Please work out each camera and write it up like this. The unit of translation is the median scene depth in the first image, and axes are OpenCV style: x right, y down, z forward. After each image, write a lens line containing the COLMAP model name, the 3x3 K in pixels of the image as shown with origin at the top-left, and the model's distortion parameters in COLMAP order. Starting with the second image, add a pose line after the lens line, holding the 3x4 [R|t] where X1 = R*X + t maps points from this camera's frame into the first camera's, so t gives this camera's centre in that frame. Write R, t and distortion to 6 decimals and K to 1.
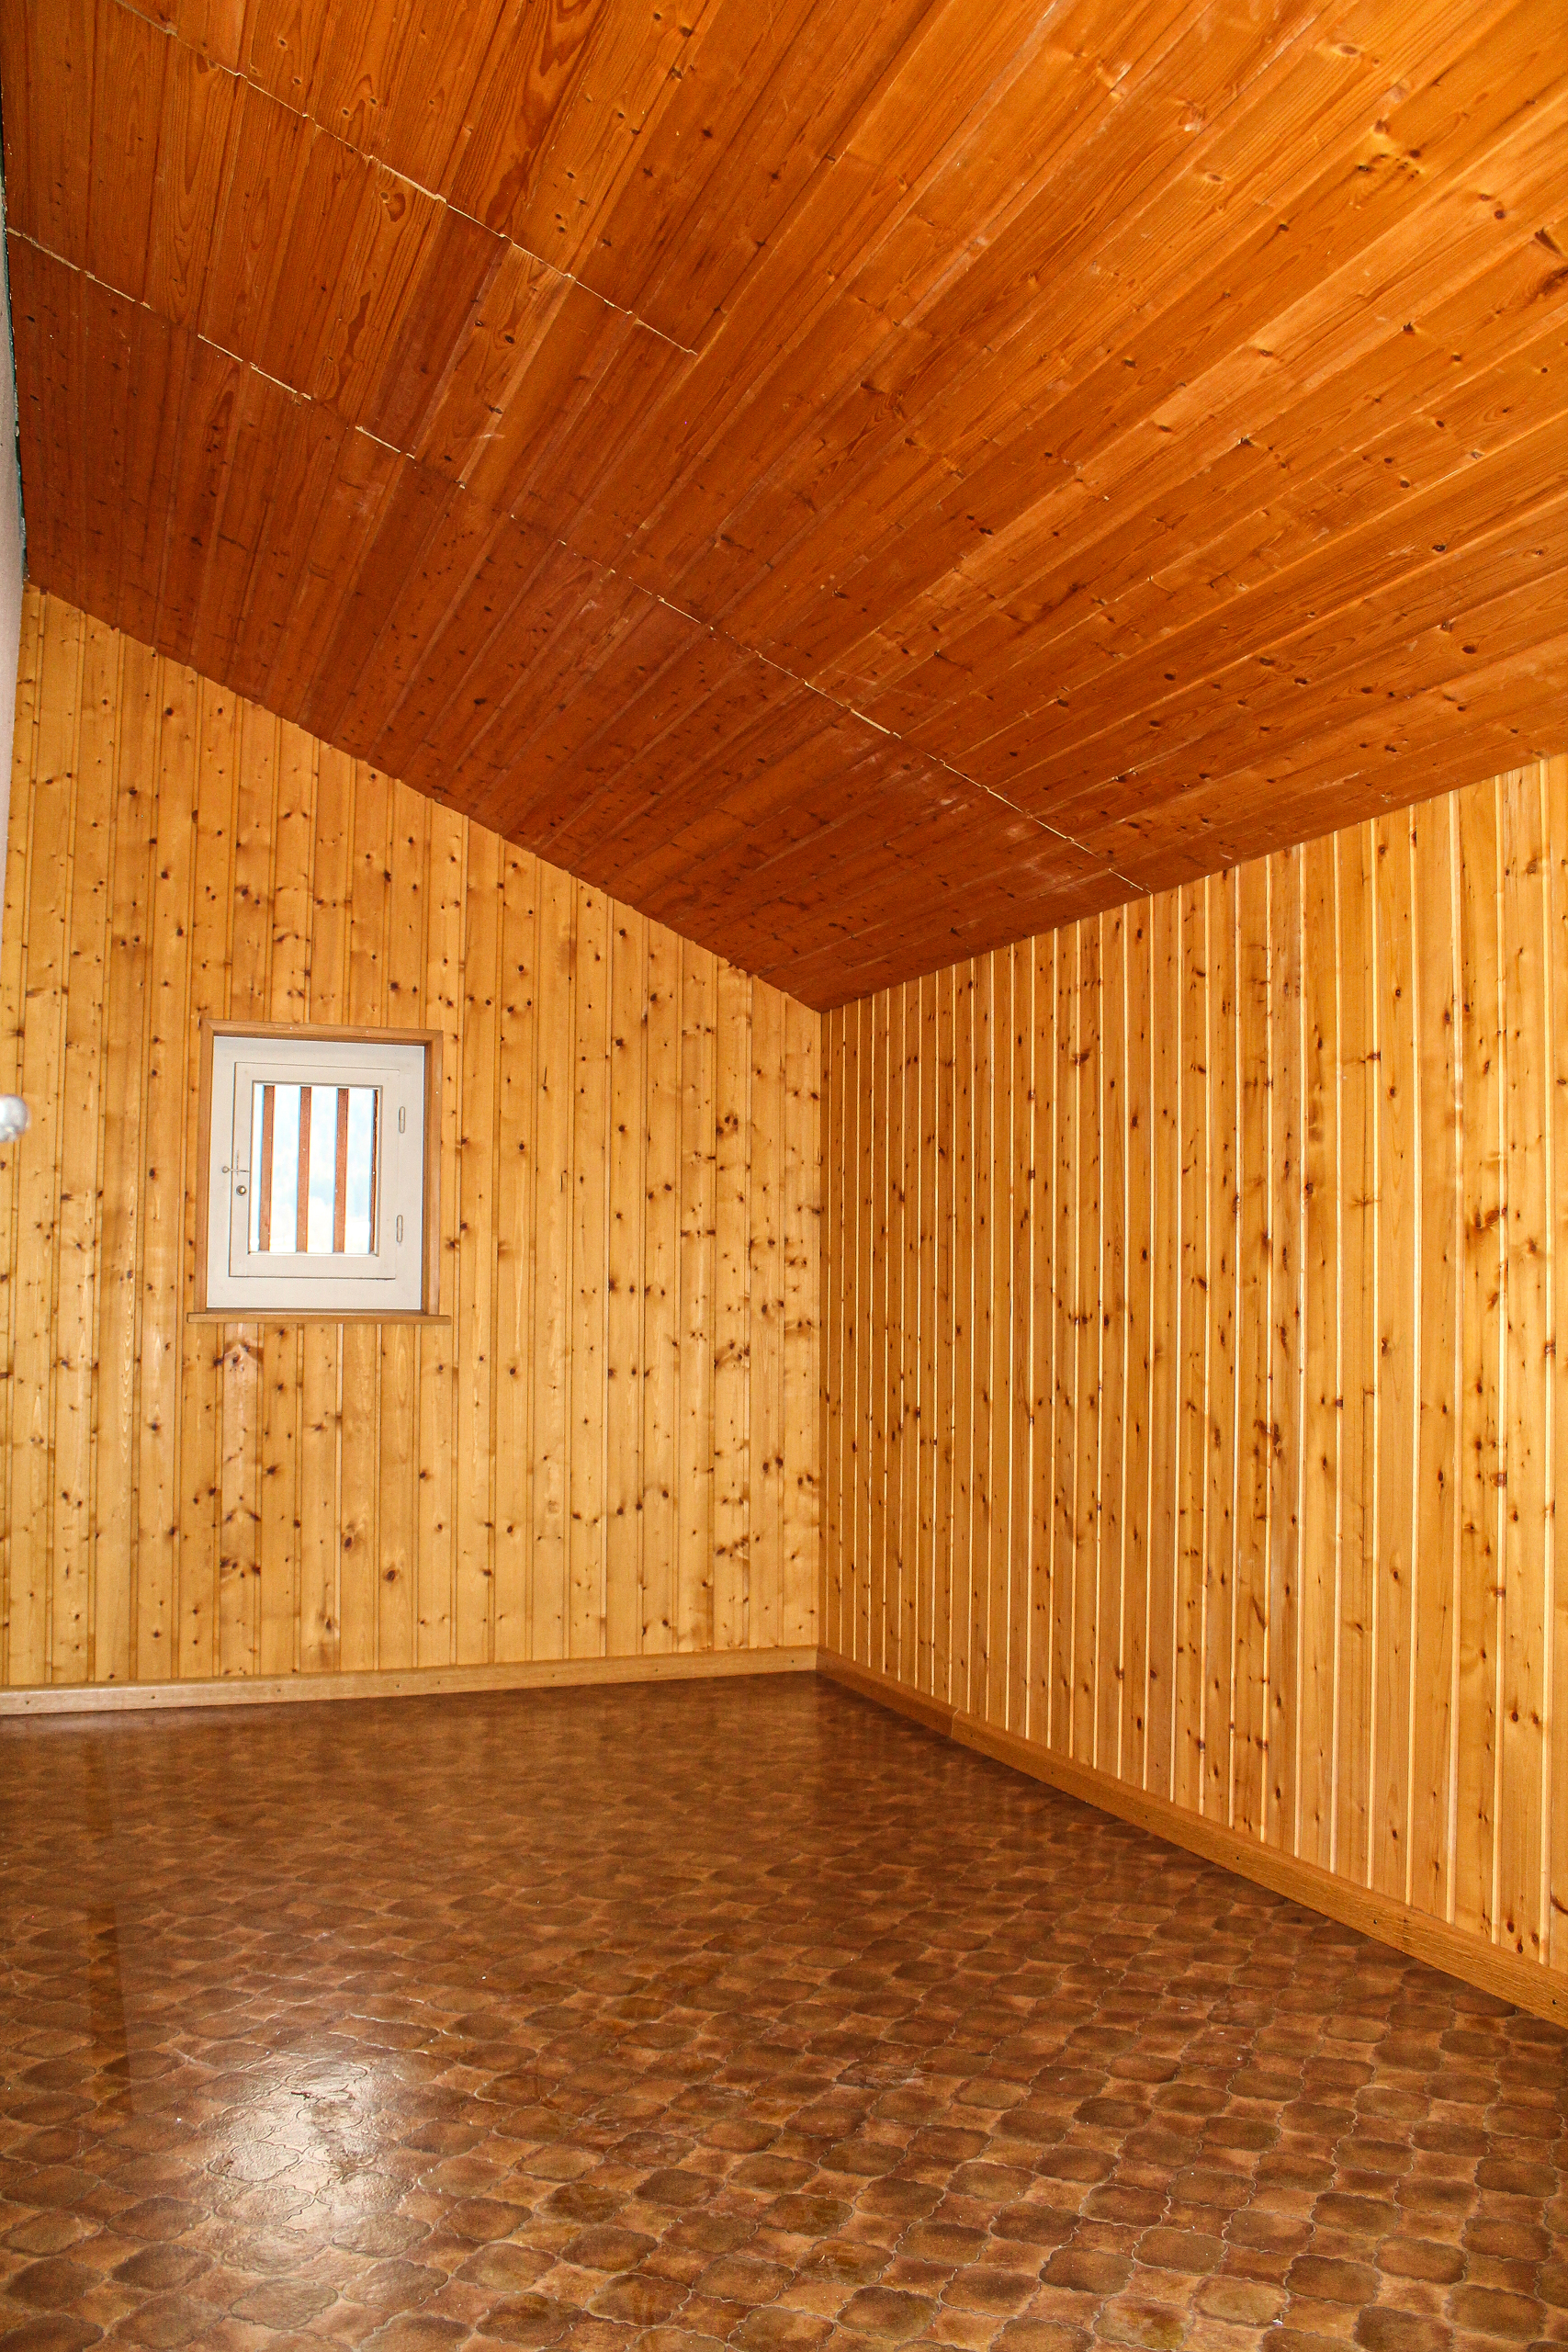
lens RADIAL K [[1973.6, 0, 786.4], [0, 1973.6, 1178.5], [0, 0, 1]] dist [-0.106462, -0.003753]
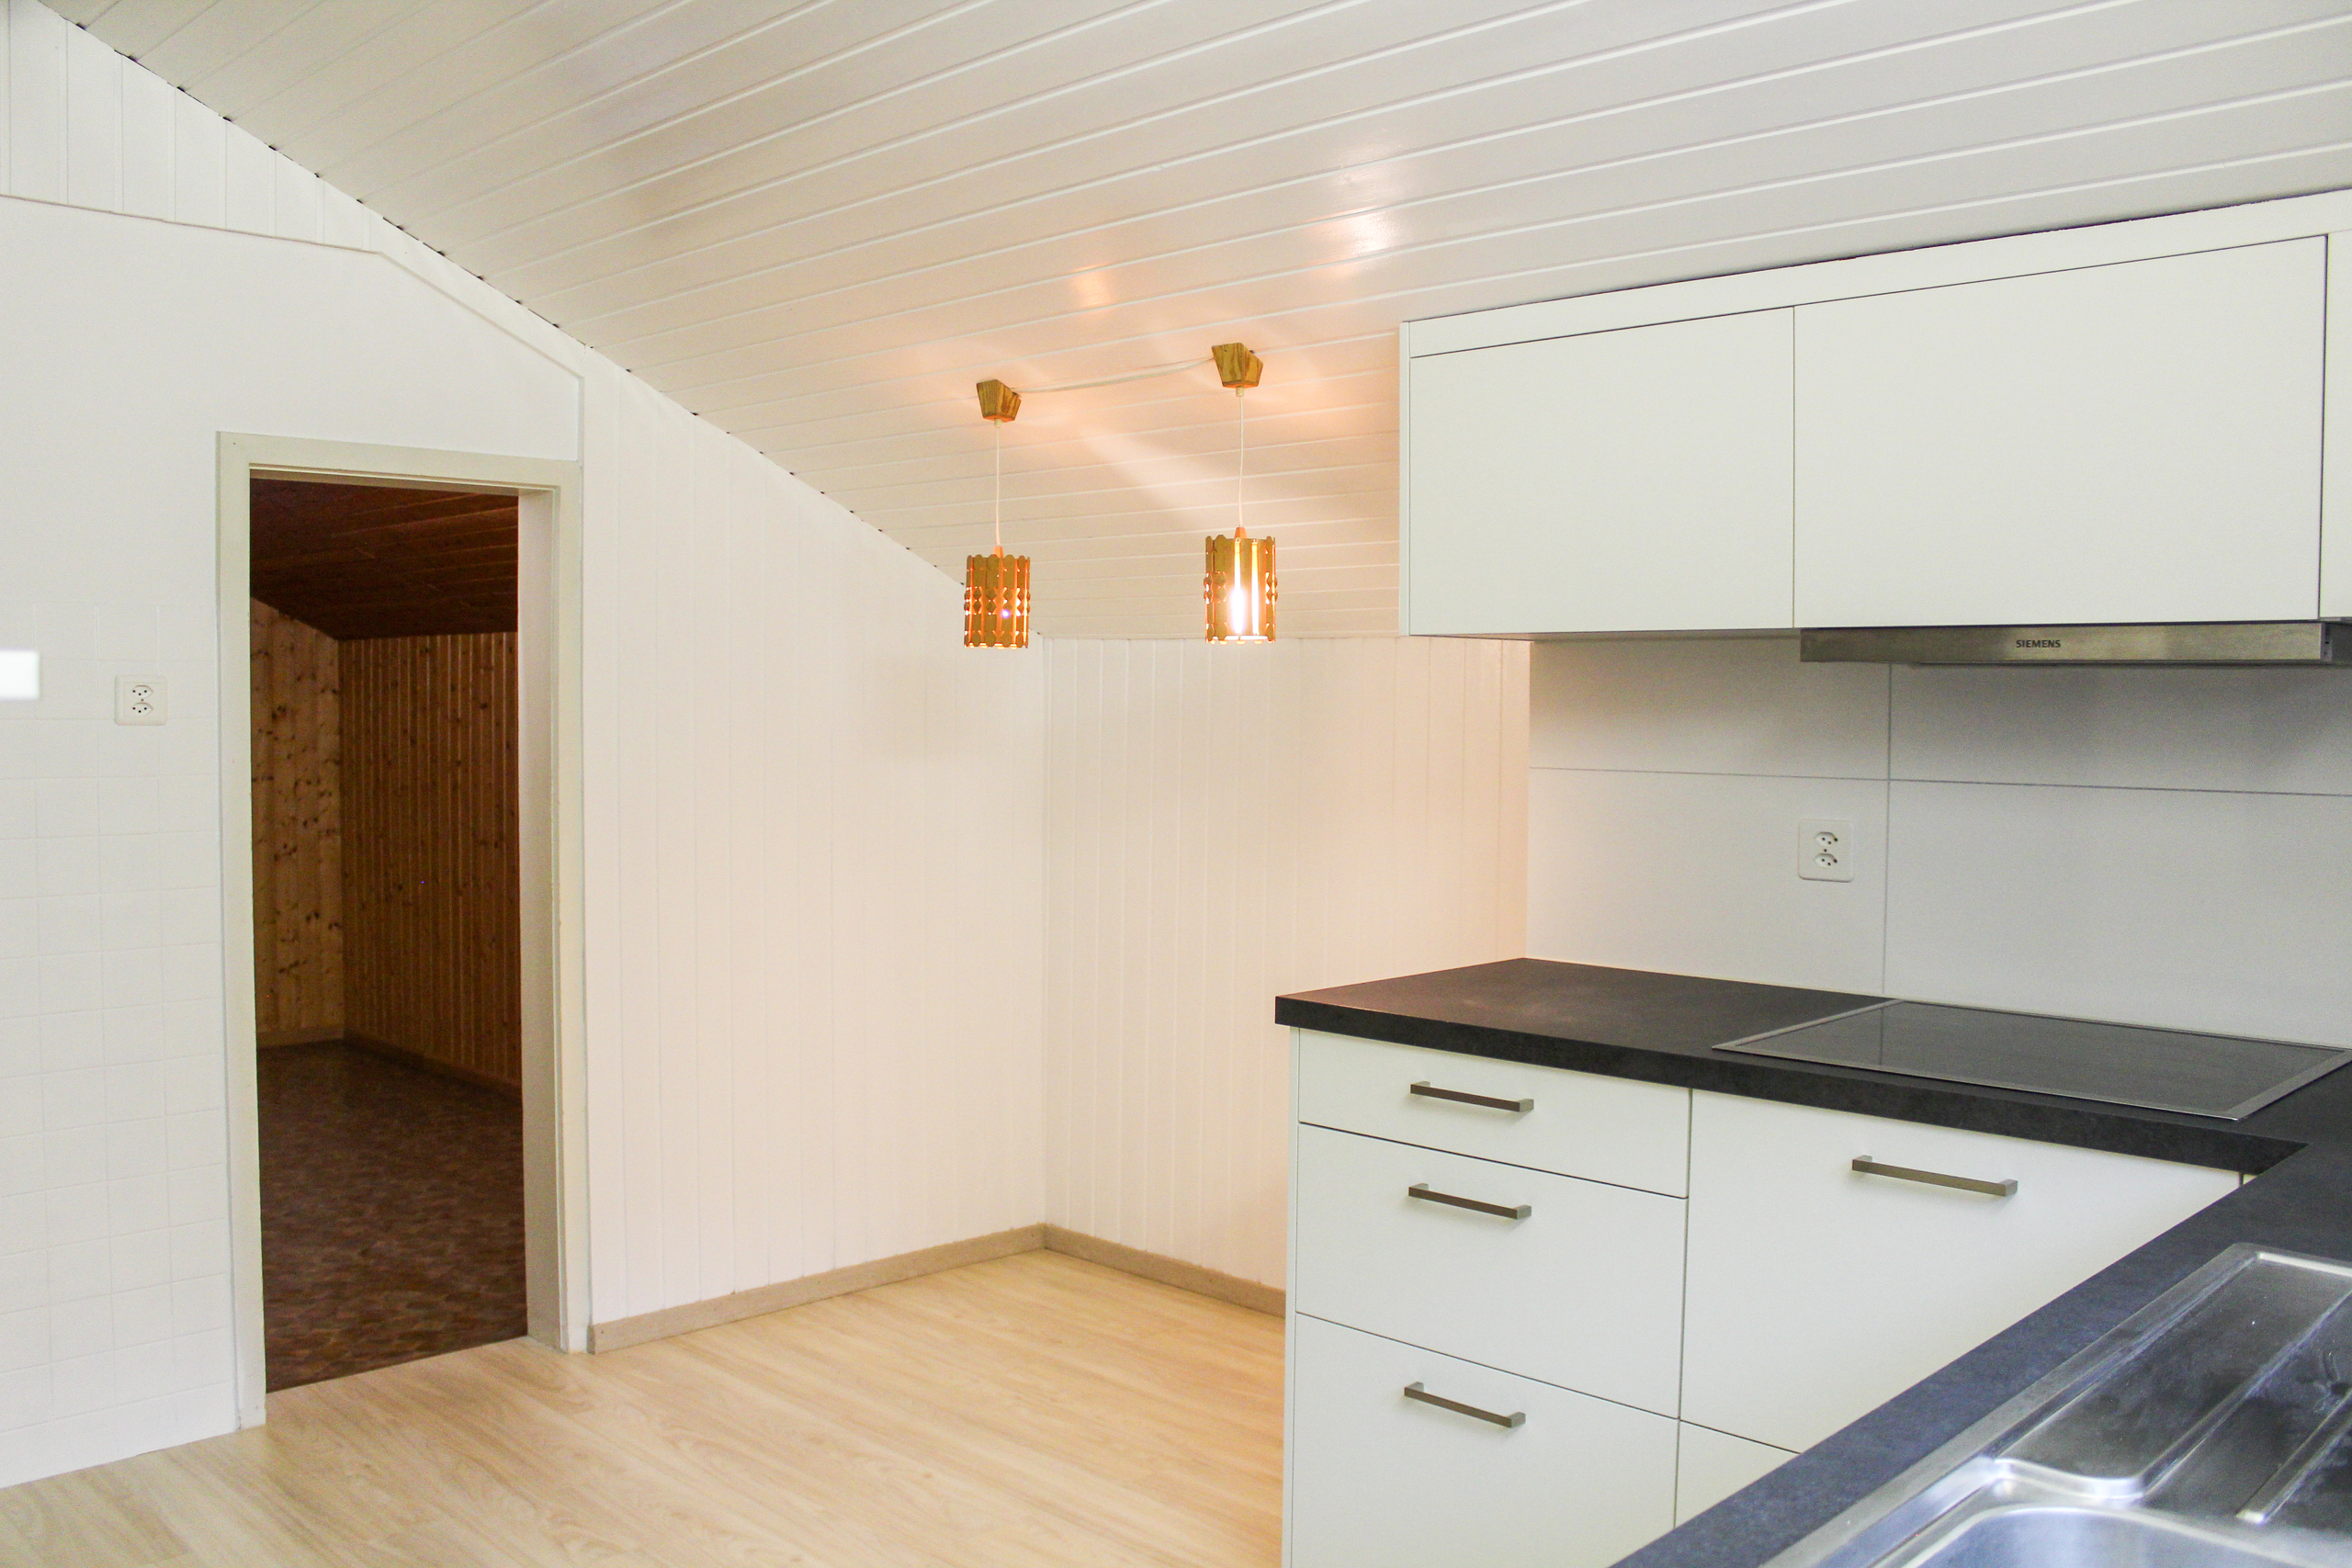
lens RADIAL K [[1973.6, 0, 1175.9], [0, 1973.6, 784.9], [0, 0, 1]] dist [-0.106462, -0.003753]
pose [[0.910062, -0.019493, 0.414013, -0.016502], [-0.024464, 0.994626, 0.100604, -0.146352], [-0.413749, -0.101684, 0.904694, -0.755481]]
